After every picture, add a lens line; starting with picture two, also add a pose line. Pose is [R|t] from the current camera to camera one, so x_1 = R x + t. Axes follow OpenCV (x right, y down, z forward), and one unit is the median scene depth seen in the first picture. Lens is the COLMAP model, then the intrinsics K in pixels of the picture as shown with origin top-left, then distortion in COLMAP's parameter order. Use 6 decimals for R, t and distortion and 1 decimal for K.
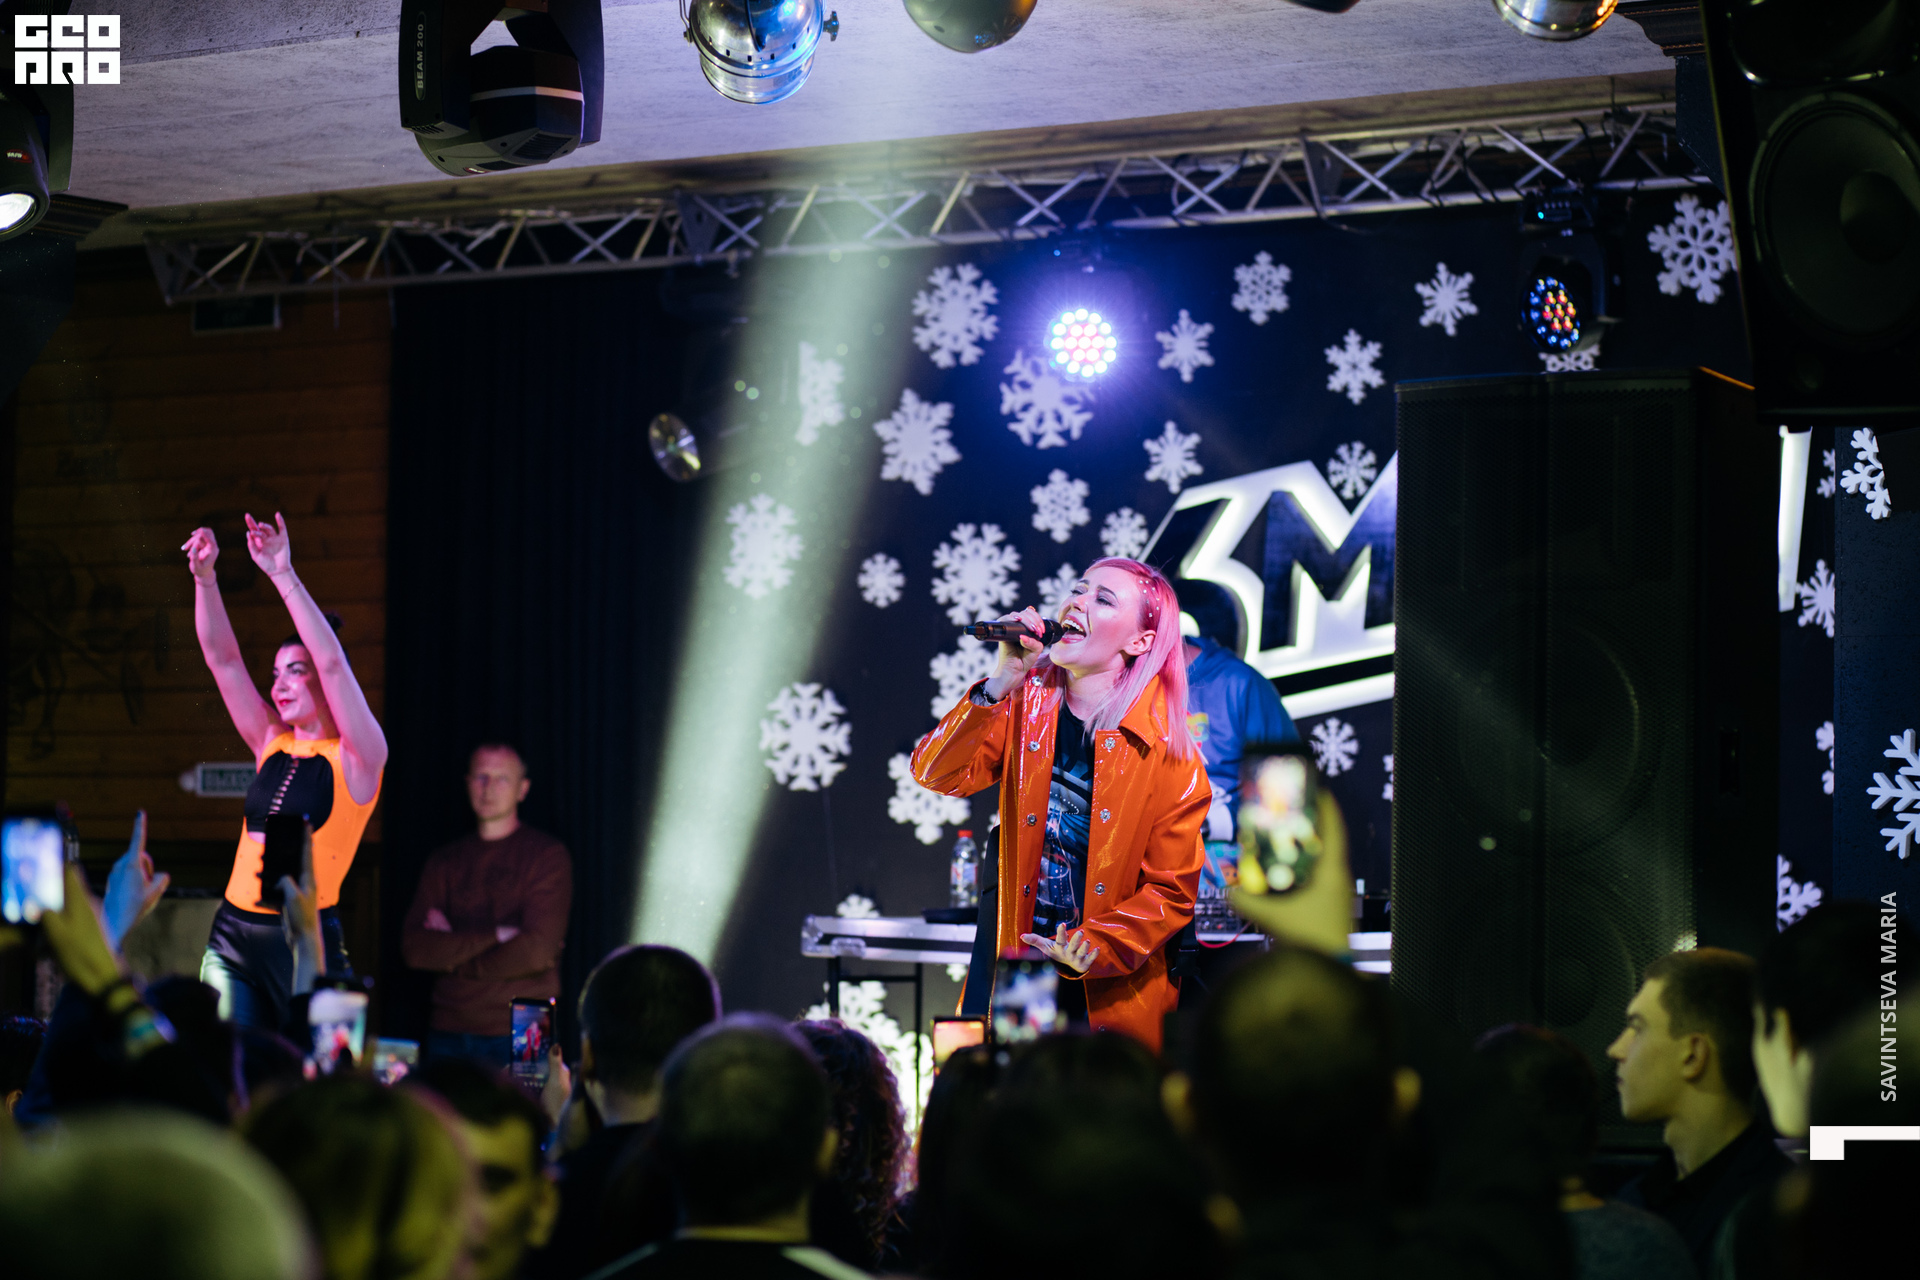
lens RADIAL K [[4854.5, 0, 1015.4], [0, 4854.5, 589.8], [0, 0, 1]] dist [-0.159507, 0.000000]
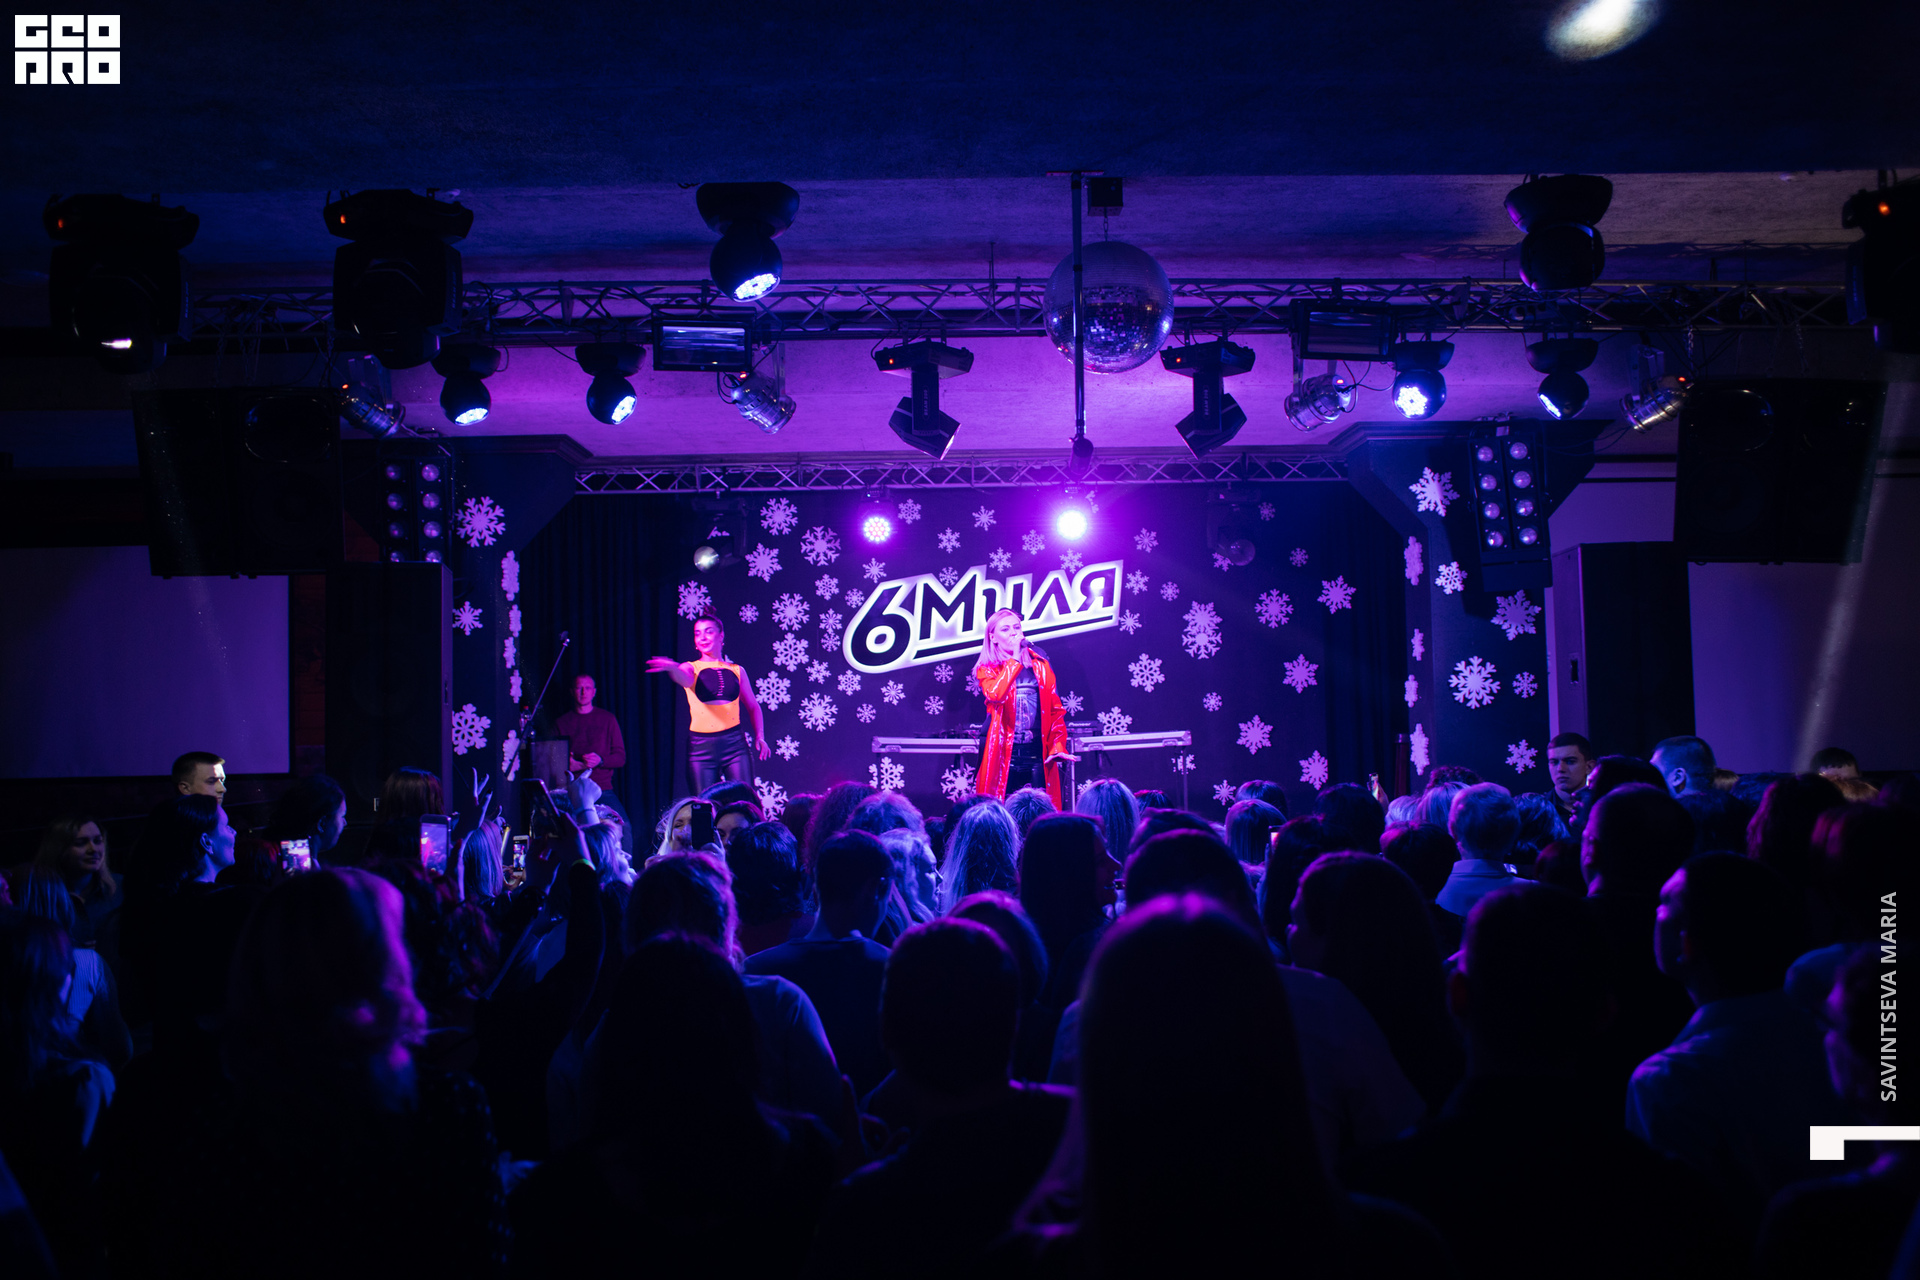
lens RADIAL K [[1514.5, 0, 953.3], [0, 1514.5, 624.8], [0, 0, 1]] dist [-0.123775, -0.001276]
pose [[0.826874, 0.005931, 0.562356, -0.425172], [-0.005895, 0.999981, -0.001879, 0.005430], [-0.562356, -0.001762, 0.826893, 0.254489]]
